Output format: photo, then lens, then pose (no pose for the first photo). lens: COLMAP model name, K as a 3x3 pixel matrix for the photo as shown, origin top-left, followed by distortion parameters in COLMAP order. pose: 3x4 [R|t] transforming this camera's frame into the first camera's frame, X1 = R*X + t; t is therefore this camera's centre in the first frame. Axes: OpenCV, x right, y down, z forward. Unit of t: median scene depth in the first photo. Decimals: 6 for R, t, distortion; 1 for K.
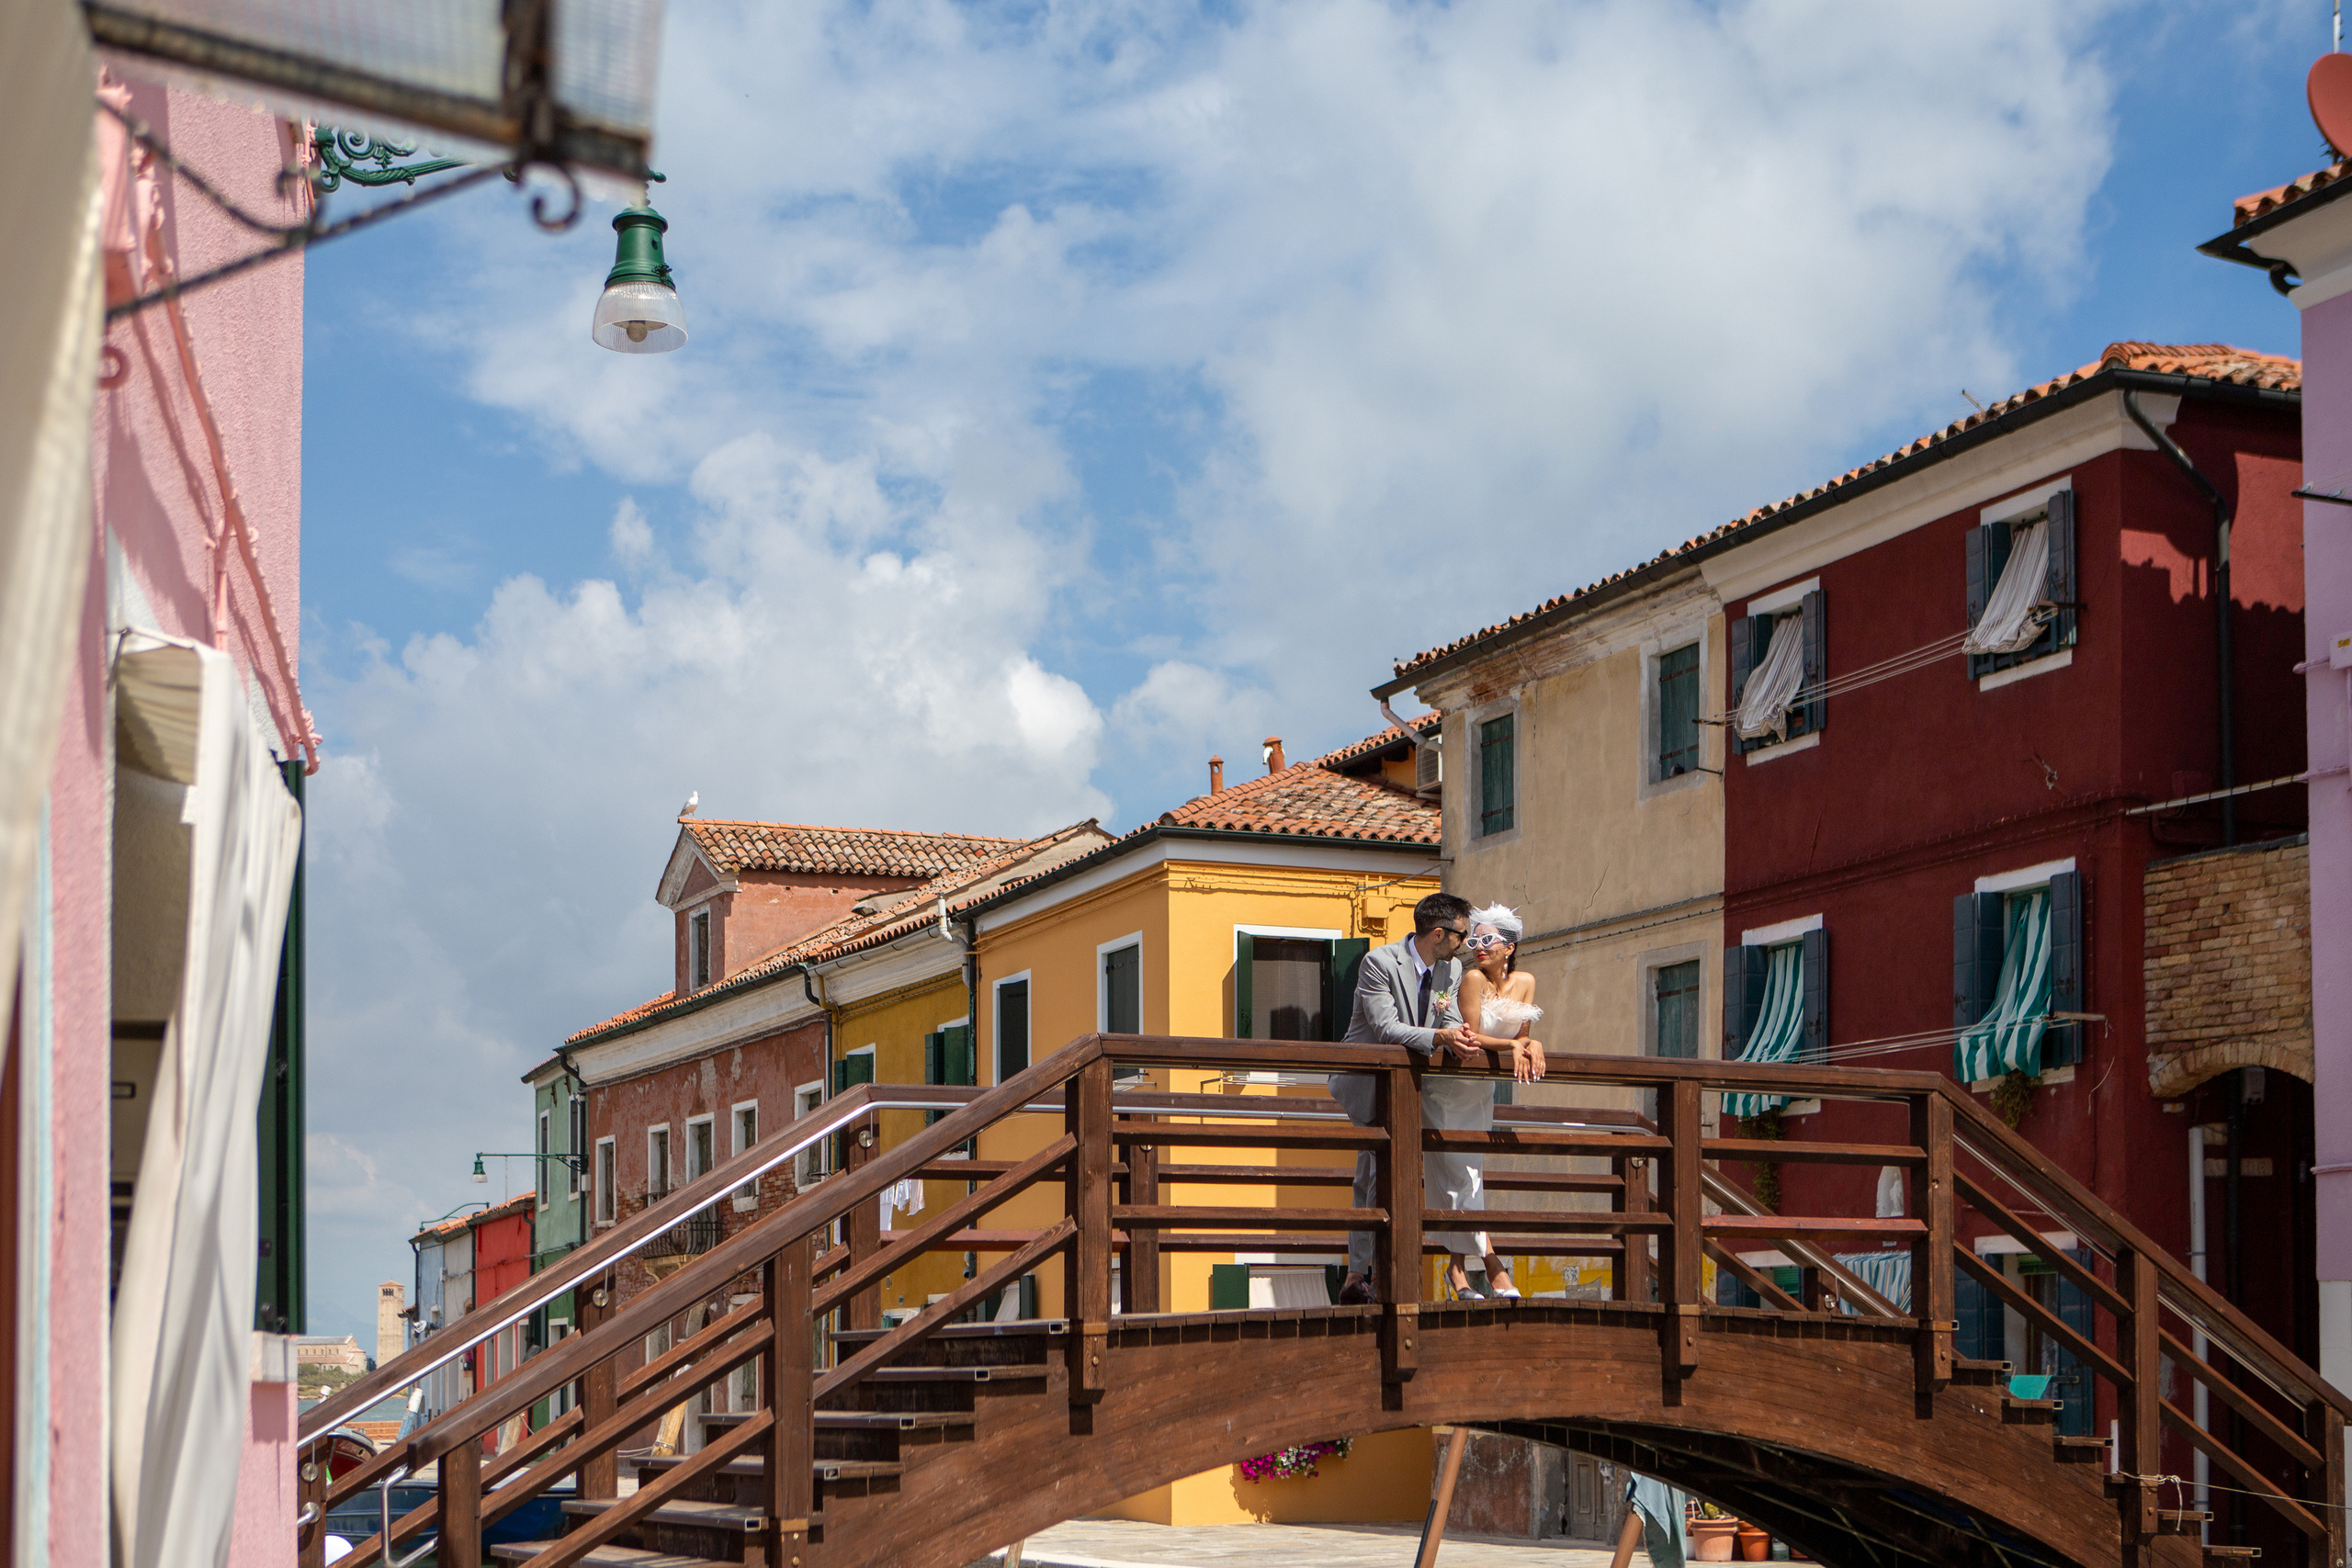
lens RADIAL K [[3004.5, 0, 1176.0], [0, 3004.5, 784.0], [0, 0, 1]] dist [0.002314, 0.001977]
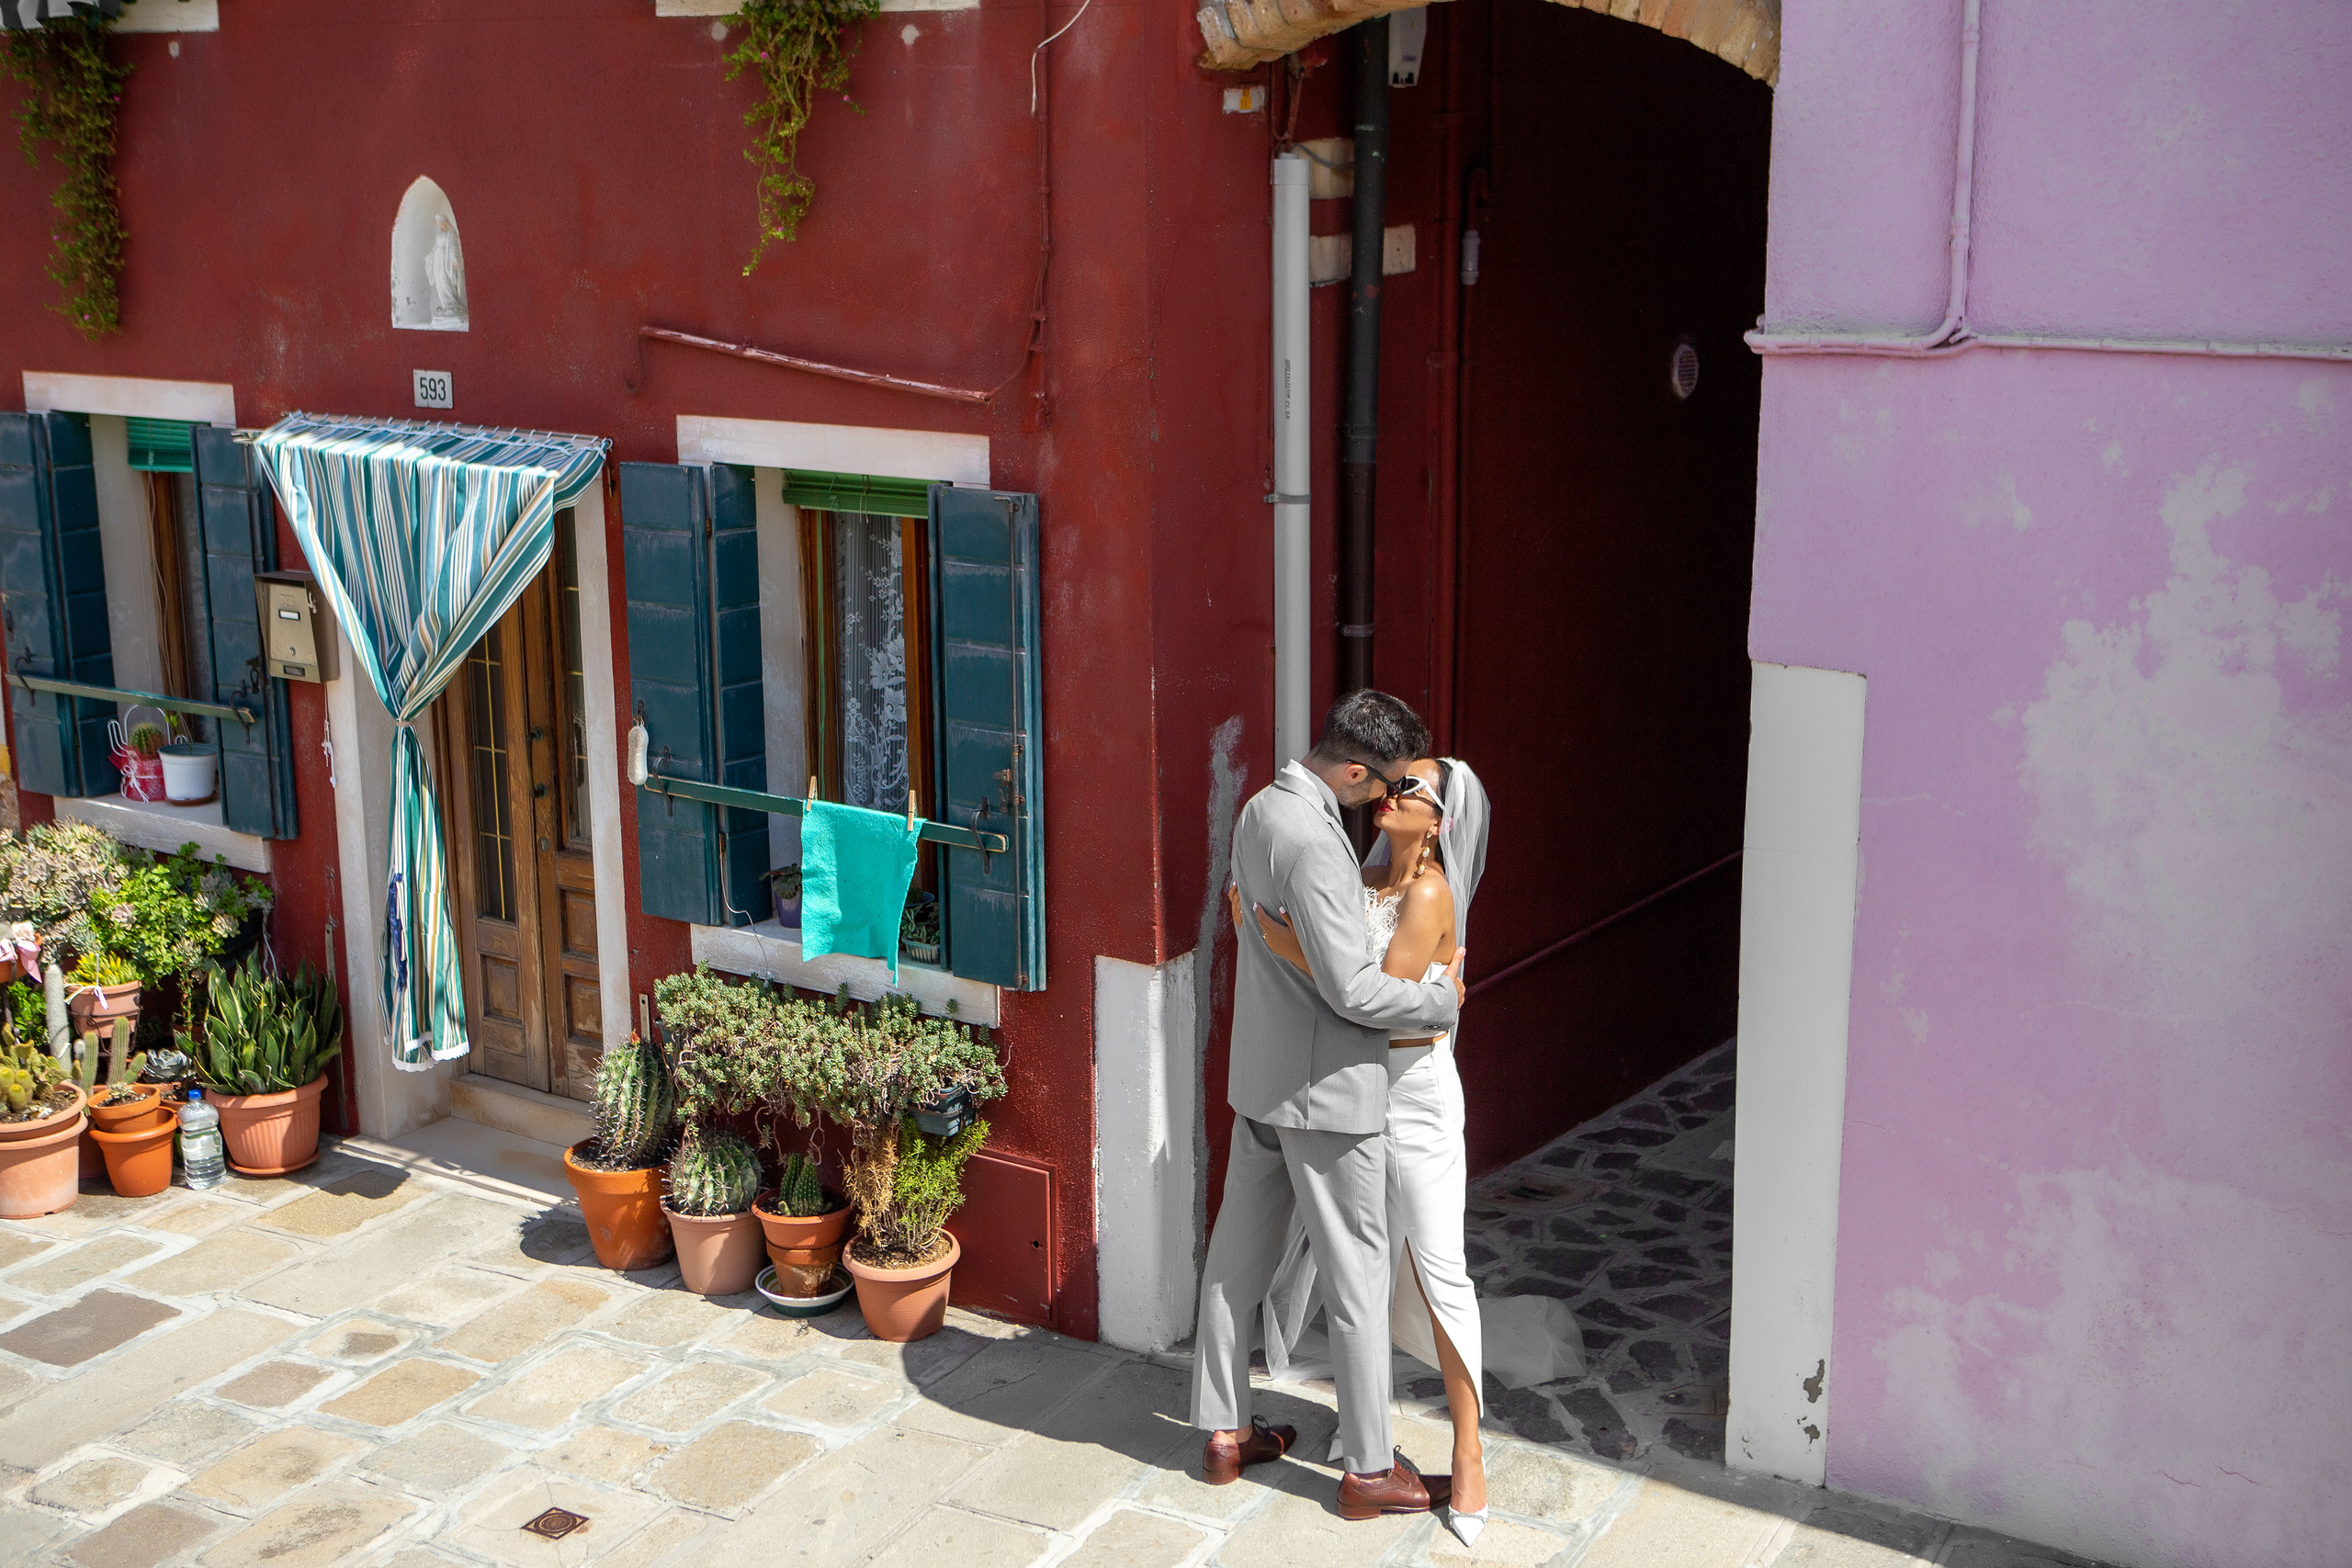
lens RADIAL K [[2861.8, 0, 1176.0], [0, 2861.8, 784.0], [0, 0, 1]] dist [0.000981, 0.033136]
pose [[0.846657, -0.113739, 0.519843, 0.130841], [-0.103661, 0.922925, 0.370762, 0.055290], [-0.521945, -0.367795, 0.769610, 0.699266]]
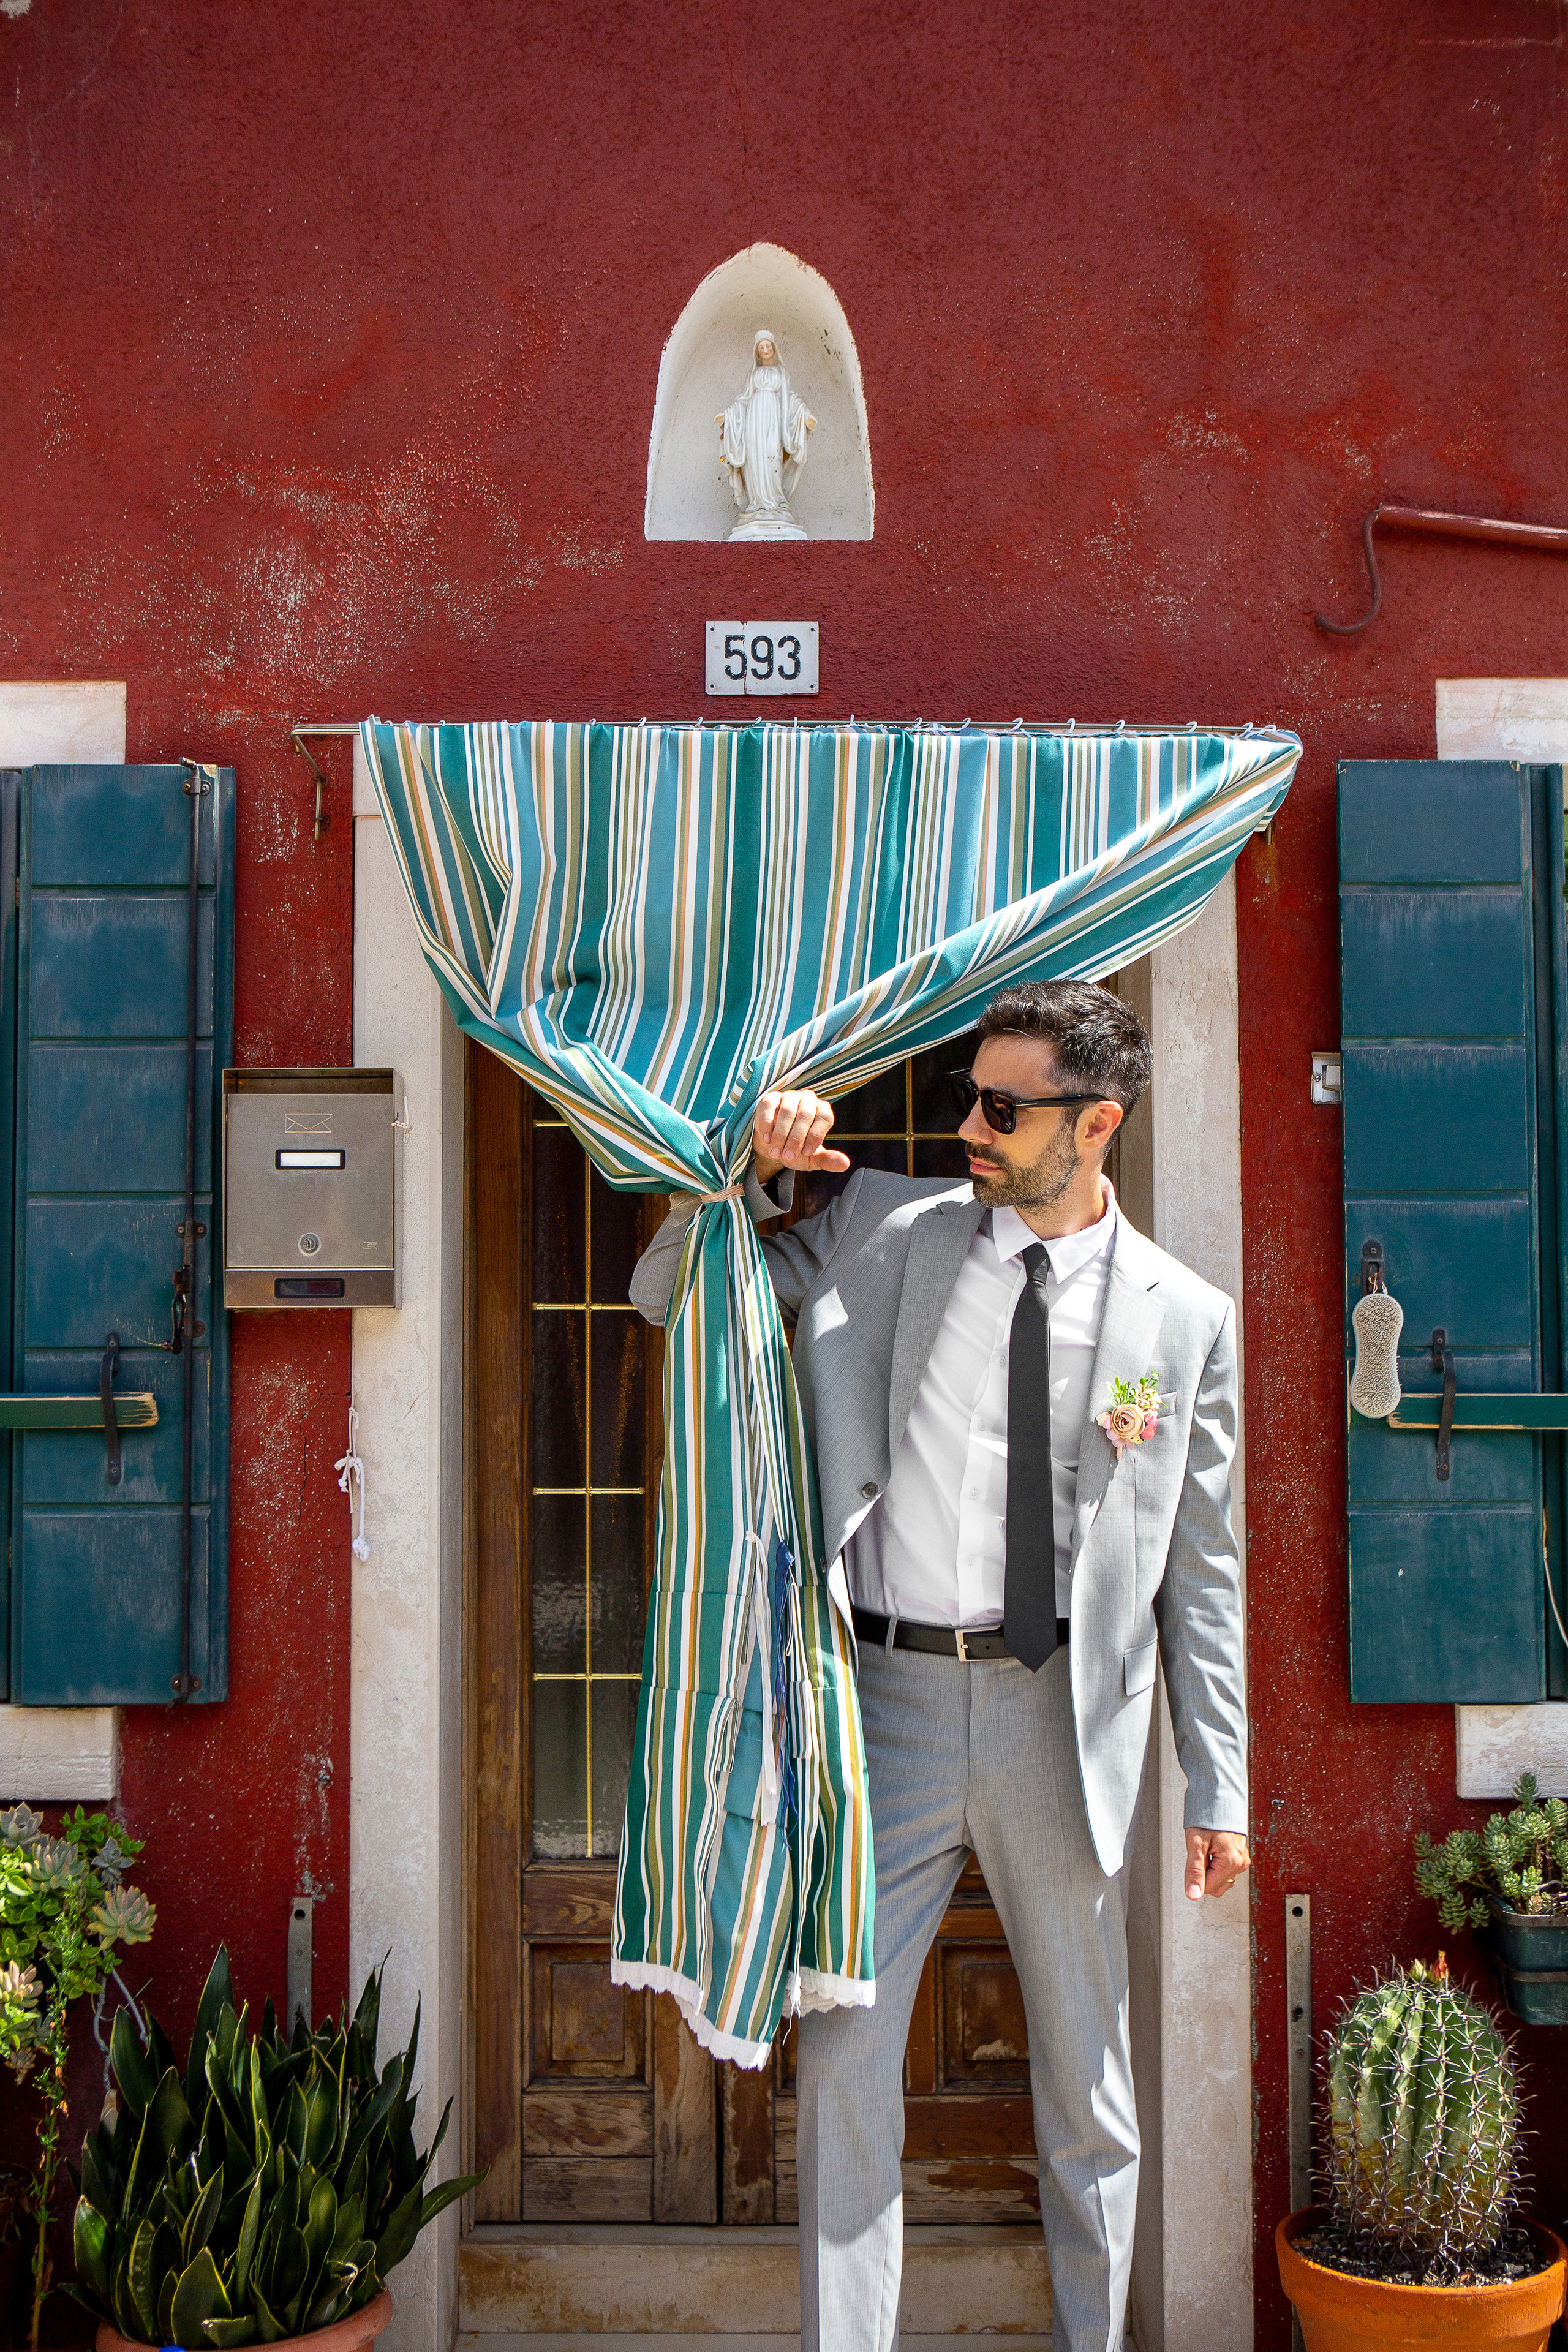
lens RADIAL K [[2631.8, 0, 784.0], [0, 2631.8, 1176.0], [0, 0, 1]] dist [-0.060898, 0.012547]
pose [[0.404673, 0.068576, 0.911886, 0.097163], [-0.174027, 0.984736, 0.003175, 0.204288], [-0.897749, -0.159978, 0.410430, 1.017665]]
